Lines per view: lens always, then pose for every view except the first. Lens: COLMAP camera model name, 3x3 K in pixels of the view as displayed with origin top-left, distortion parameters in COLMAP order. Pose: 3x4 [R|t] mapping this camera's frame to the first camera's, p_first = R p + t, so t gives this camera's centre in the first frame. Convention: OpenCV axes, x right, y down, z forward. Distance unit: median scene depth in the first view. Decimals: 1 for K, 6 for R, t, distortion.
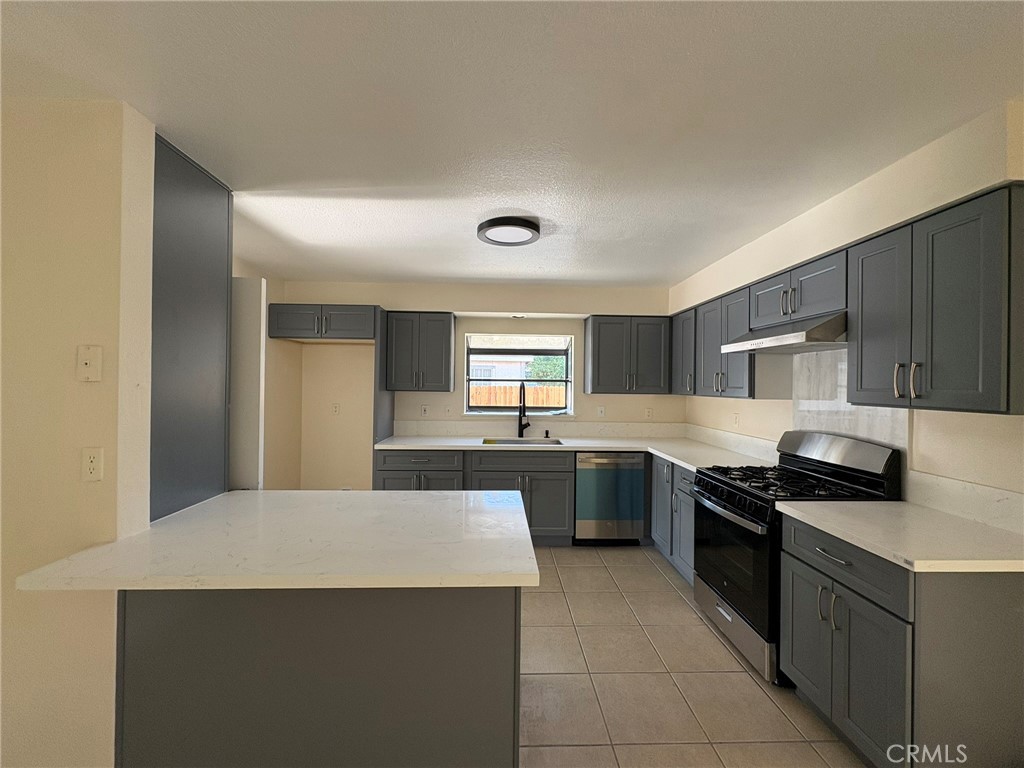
lens RADIAL K [[406.0, 0, 511.0], [0, 406.0, 383.1], [0, 0, 1]] dist [-0.000506, -0.000203]
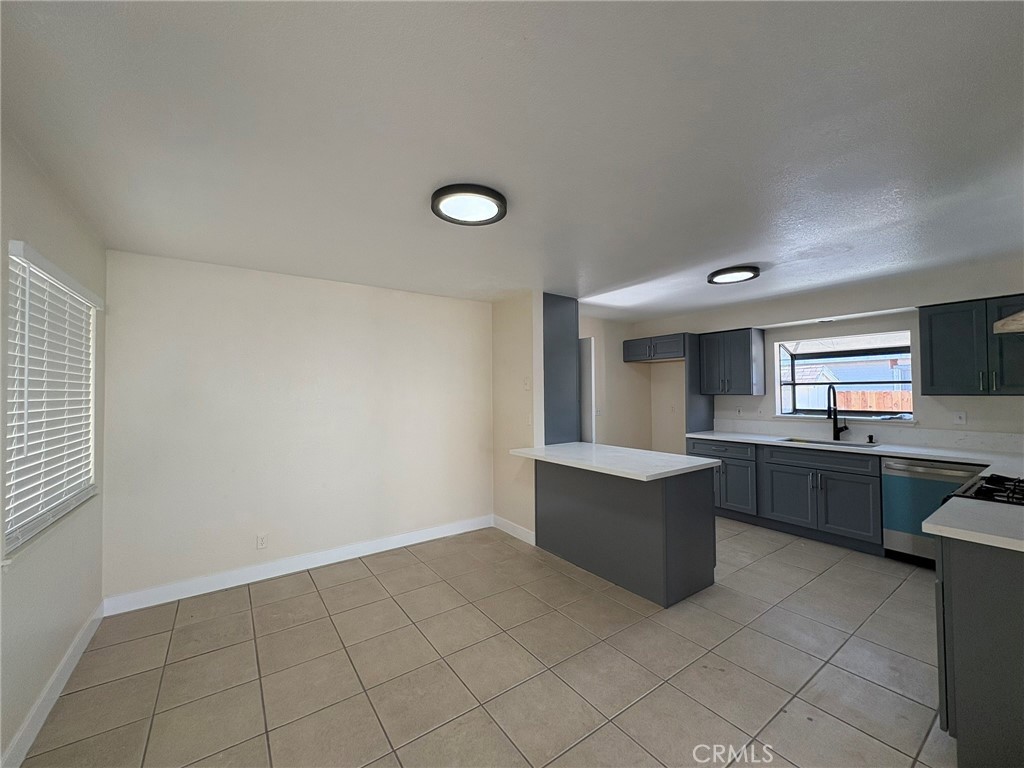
lens RADIAL K [[406.0, 0, 506.6], [0, 406.0, 385.3], [0, 0, 1]] dist [-0.000506, -0.000203]
pose [[0.542966, -0.029253, -0.839245, 0.519744], [0.015938, 0.999572, -0.024530, 0.012297], [0.839603, -0.000057, 0.543200, -0.274548]]
